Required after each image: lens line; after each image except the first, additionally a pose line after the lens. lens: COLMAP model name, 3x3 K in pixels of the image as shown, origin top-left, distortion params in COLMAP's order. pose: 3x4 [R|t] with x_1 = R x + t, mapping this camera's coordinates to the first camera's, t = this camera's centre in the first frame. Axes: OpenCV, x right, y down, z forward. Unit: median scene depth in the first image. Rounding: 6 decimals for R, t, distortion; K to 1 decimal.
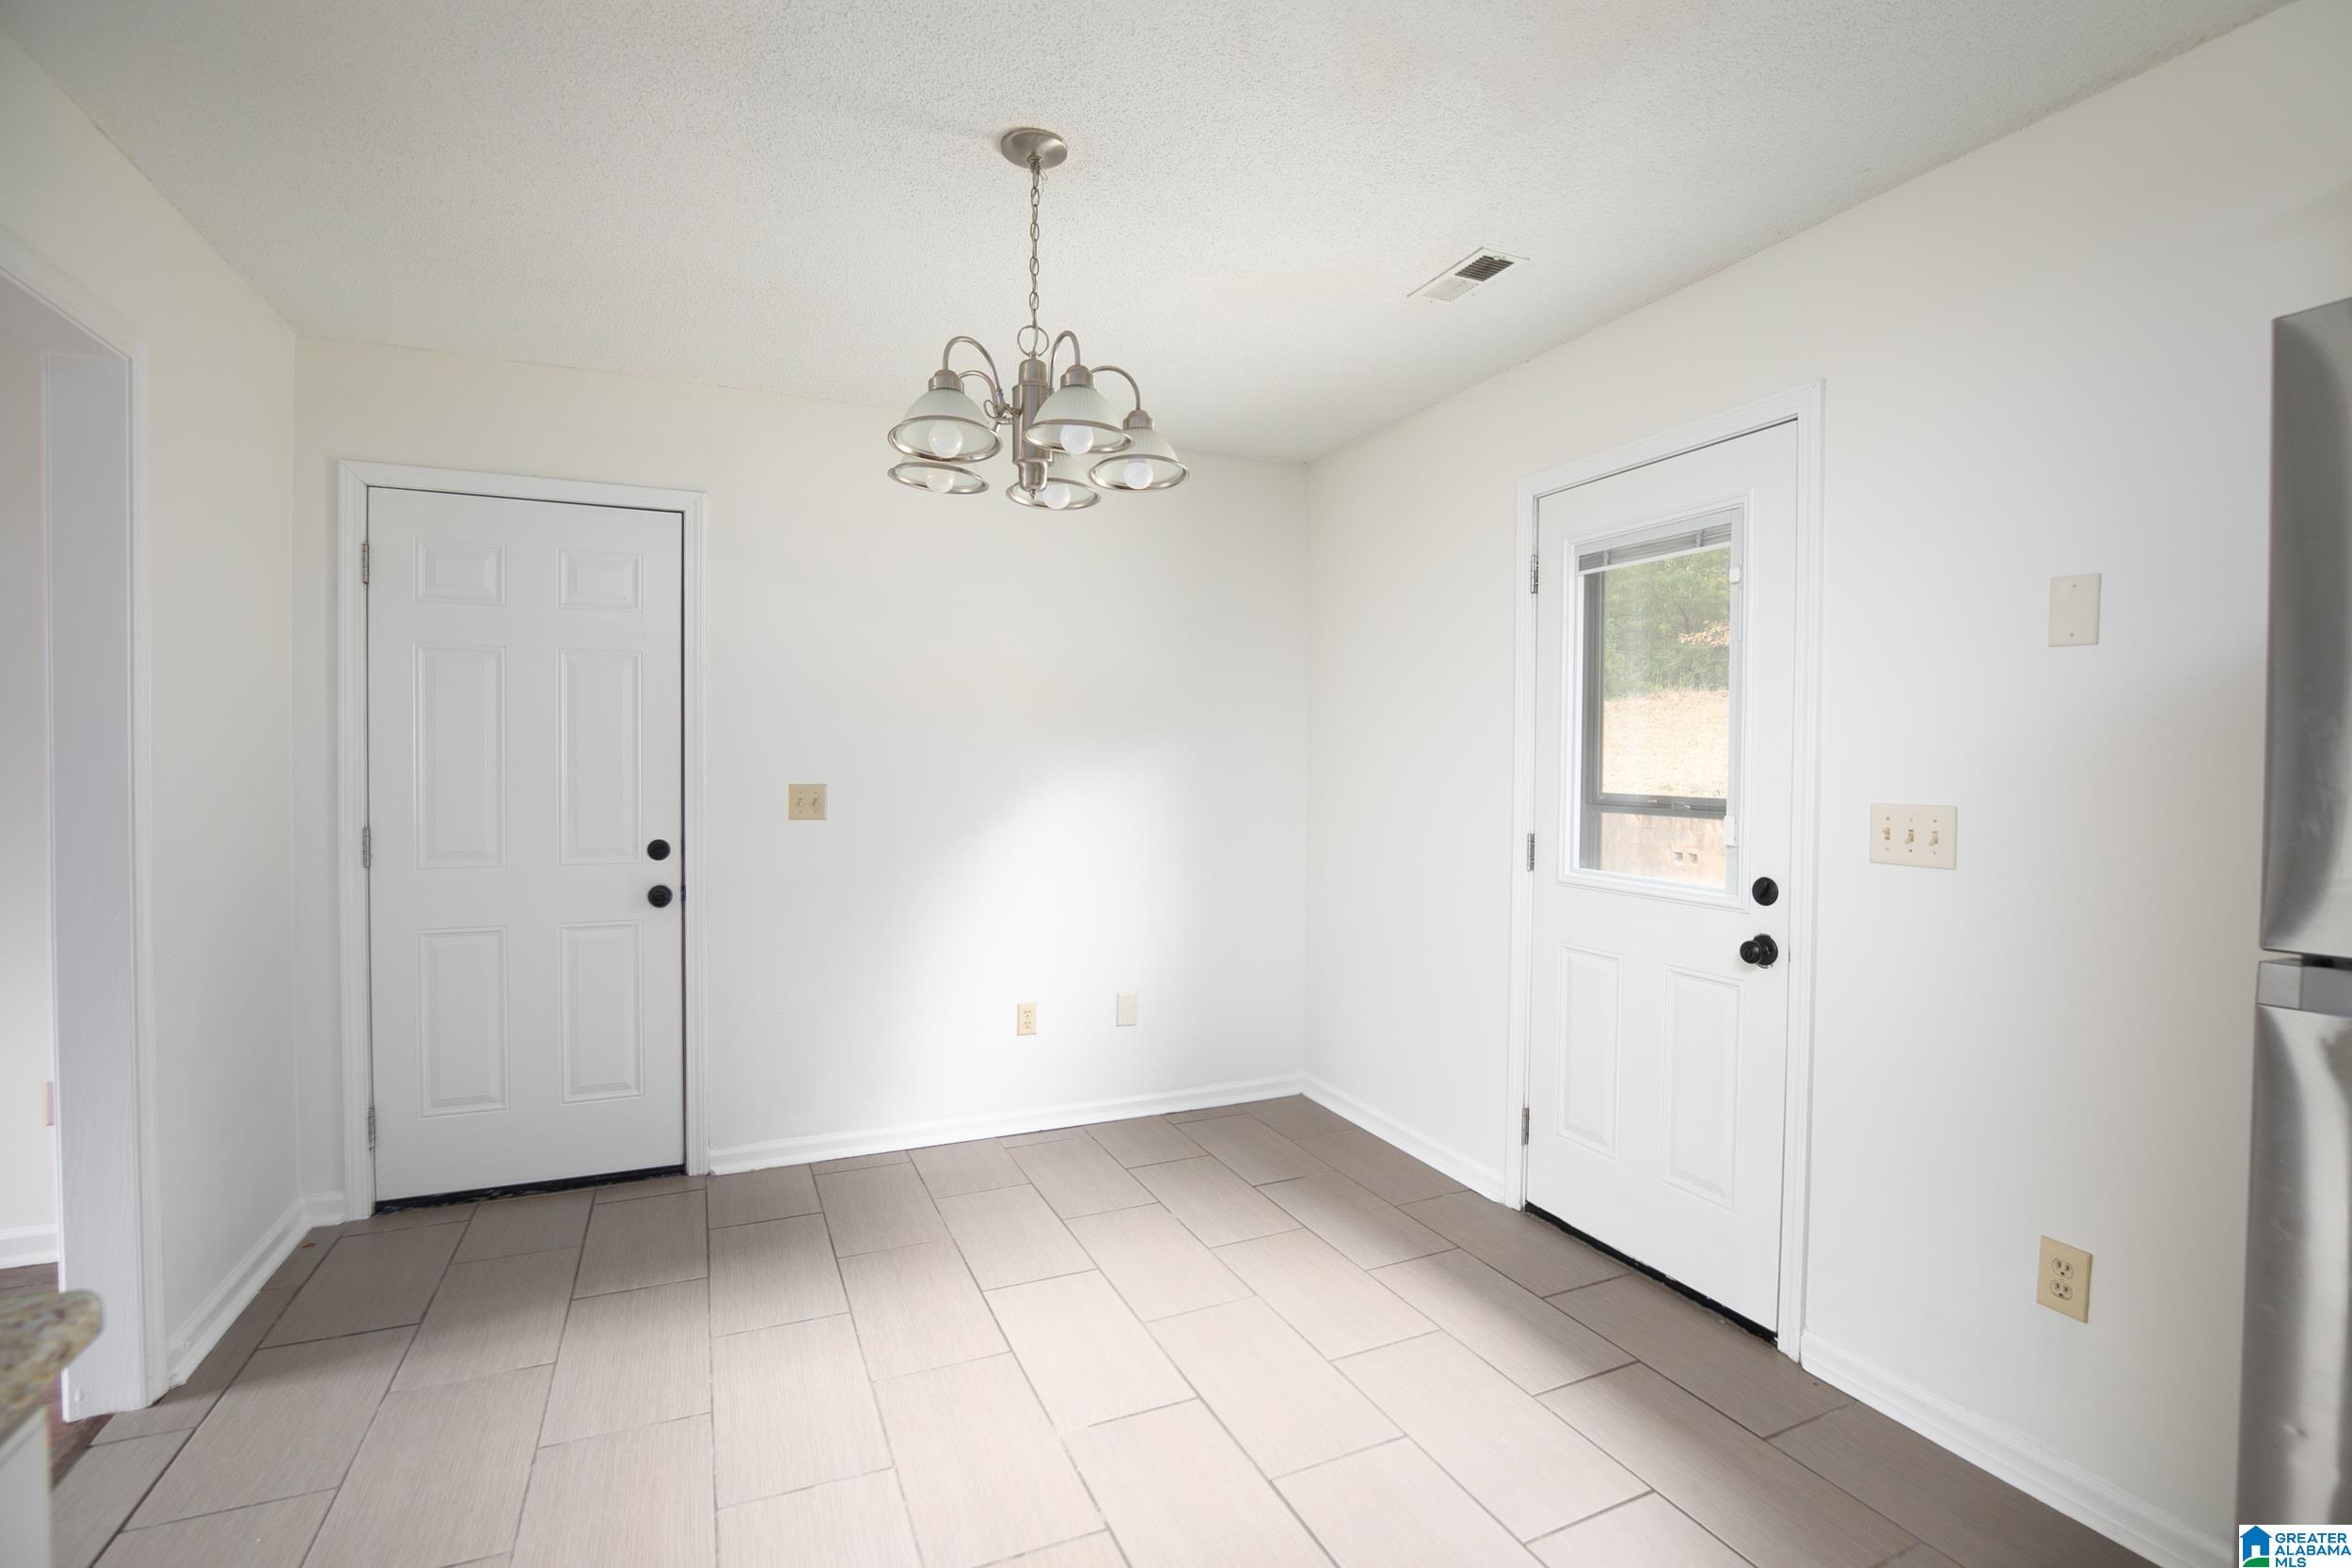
lens RADIAL K [[1075.7, 0, 1184.4], [0, 1075.7, 776.7], [0, 0, 1]] dist [-0.023316, 0.000074]
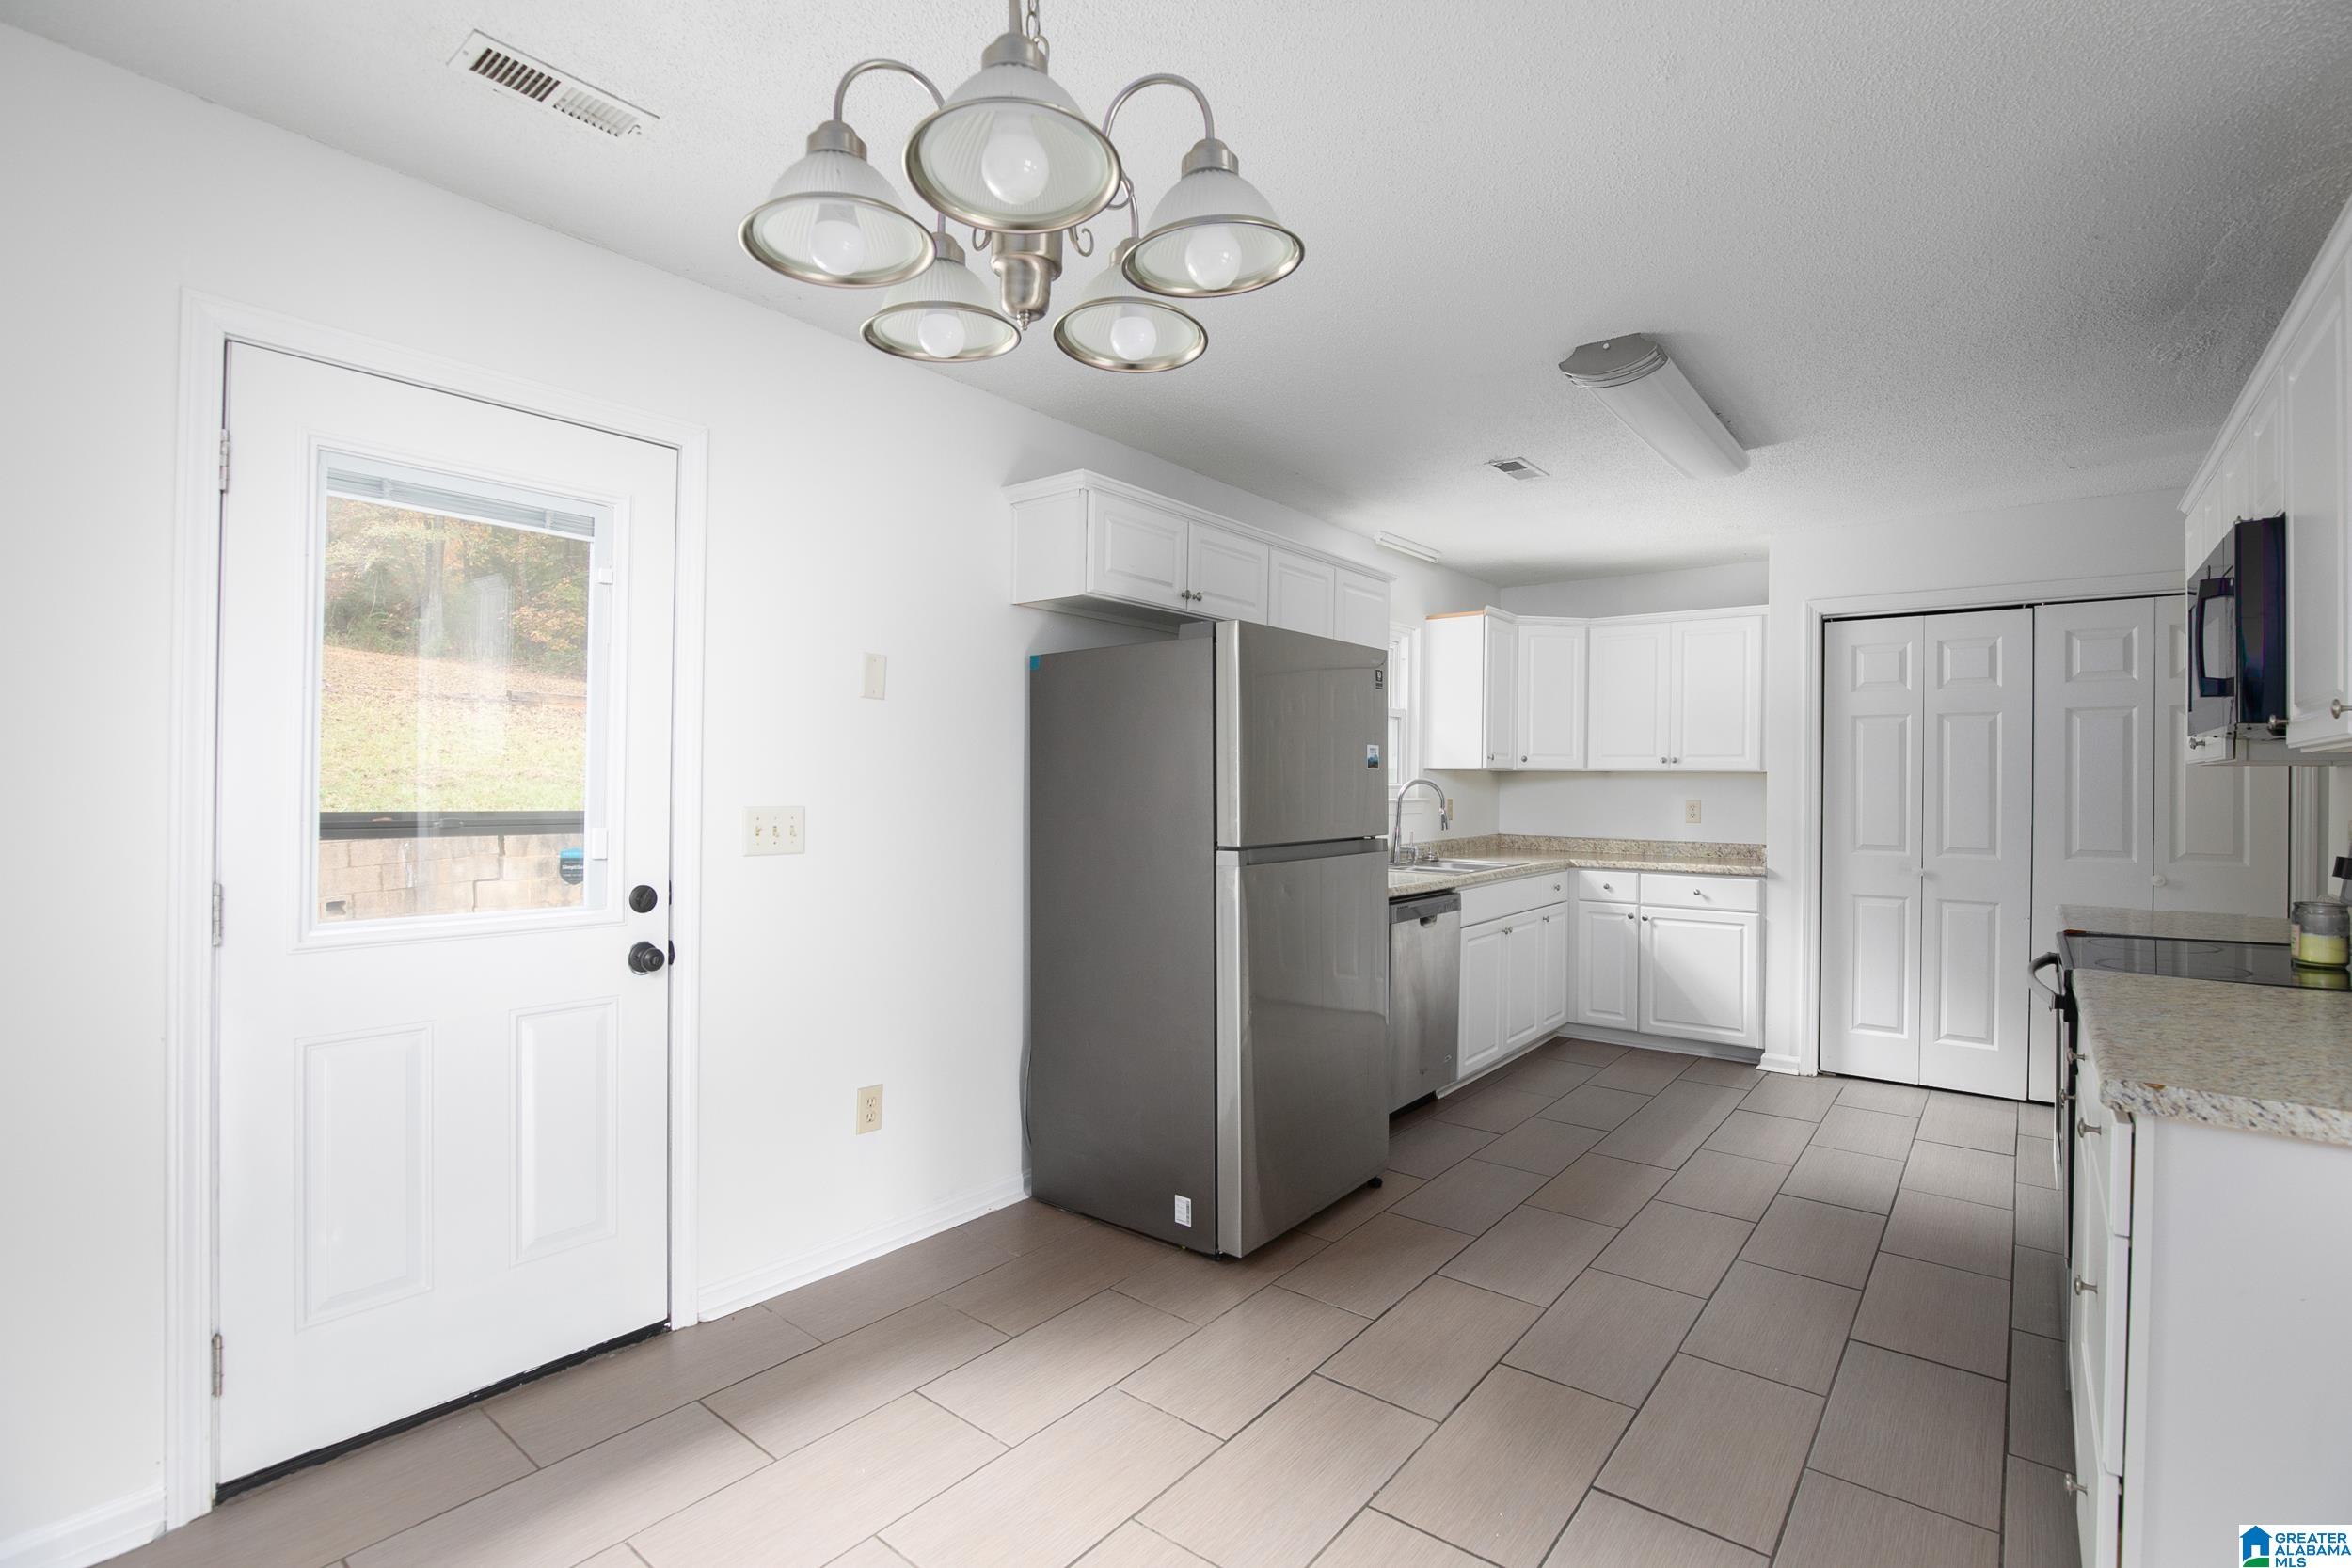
lens RADIAL K [[1075.7, 0, 1181.4], [0, 1075.7, 781.8], [0, 0, 1]] dist [-0.023316, 0.000074]
pose [[-0.456667, -0.008100, 0.889601, -0.592643], [0.001783, 0.999948, 0.010020, -0.013359], [-0.889636, 0.006162, -0.456629, 1.012148]]
